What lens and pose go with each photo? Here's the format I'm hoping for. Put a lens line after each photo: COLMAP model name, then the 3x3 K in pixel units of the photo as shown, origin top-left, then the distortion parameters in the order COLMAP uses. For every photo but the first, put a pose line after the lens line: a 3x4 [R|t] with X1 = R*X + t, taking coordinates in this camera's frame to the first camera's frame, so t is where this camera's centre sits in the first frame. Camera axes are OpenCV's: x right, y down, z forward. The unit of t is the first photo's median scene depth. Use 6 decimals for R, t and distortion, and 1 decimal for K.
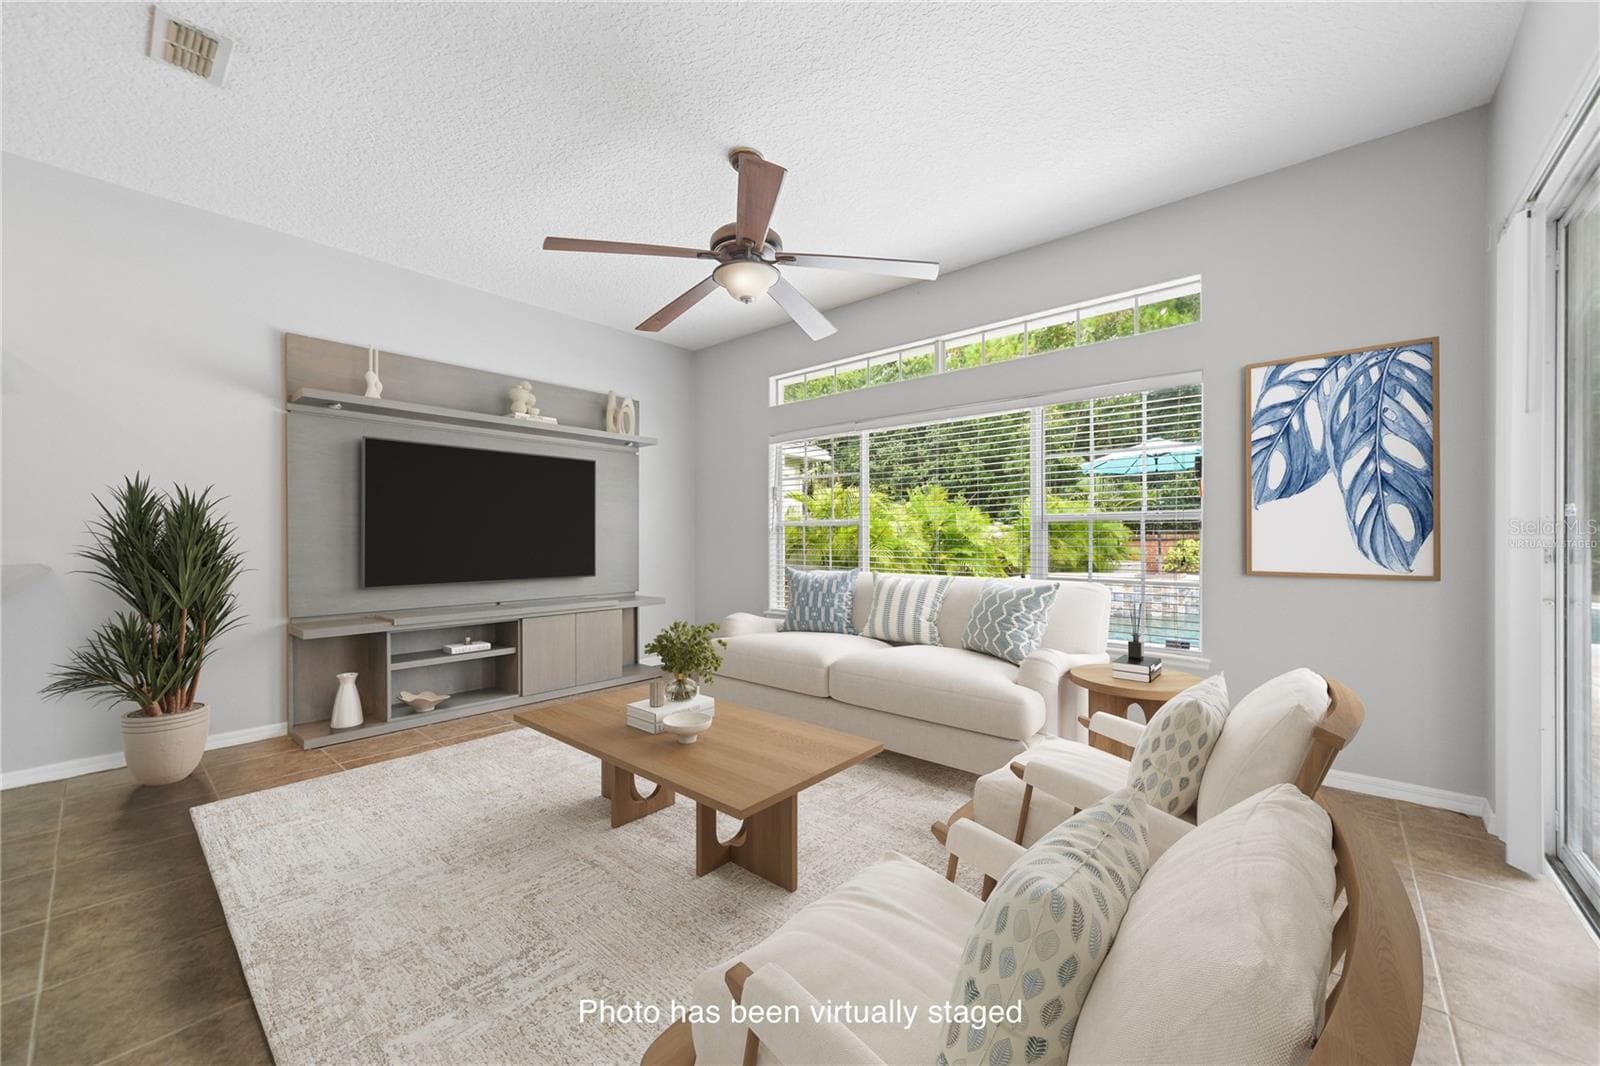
lens RADIAL K [[608.8, 0, 804.1], [0, 608.8, 538.0], [0, 0, 1]] dist [0.003690, 0.000250]
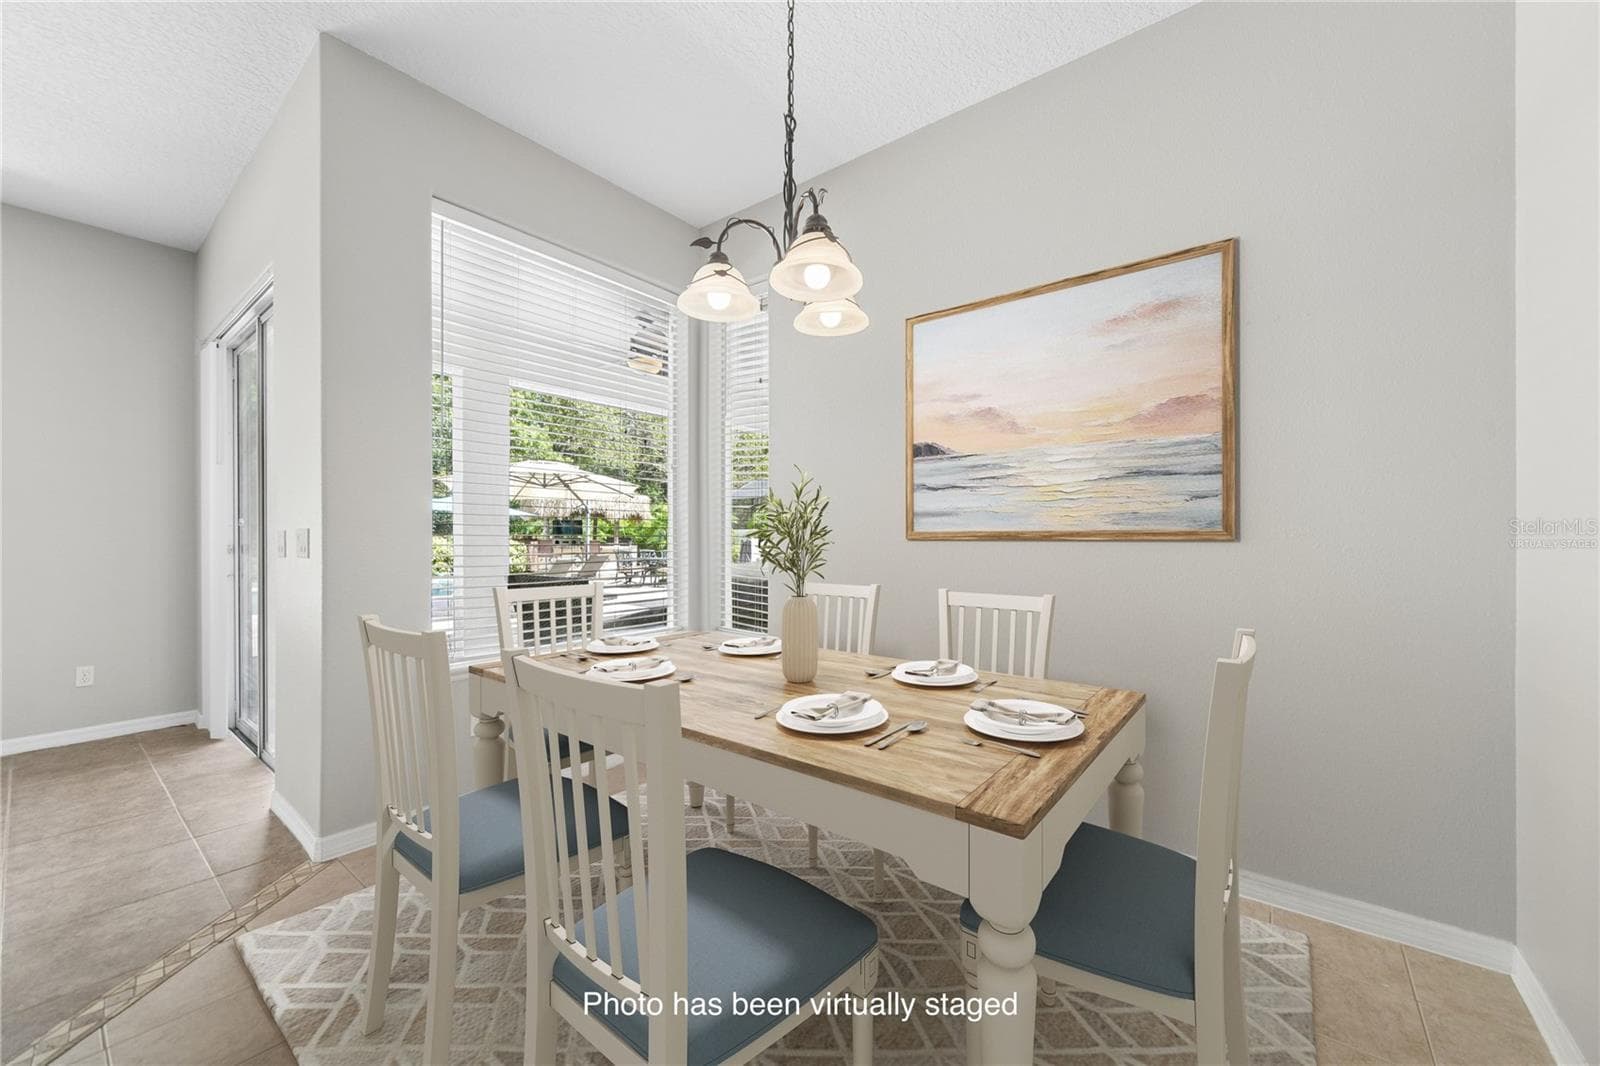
lens RADIAL K [[608.8, 0, 804.0], [0, 608.8, 540.0], [0, 0, 1]] dist [0.003690, 0.000250]
pose [[-0.049749, -0.005589, 0.998746, -0.542034], [0.003899, 0.999976, 0.005790, -0.001735], [-0.998754, 0.004183, -0.049726, -0.492422]]
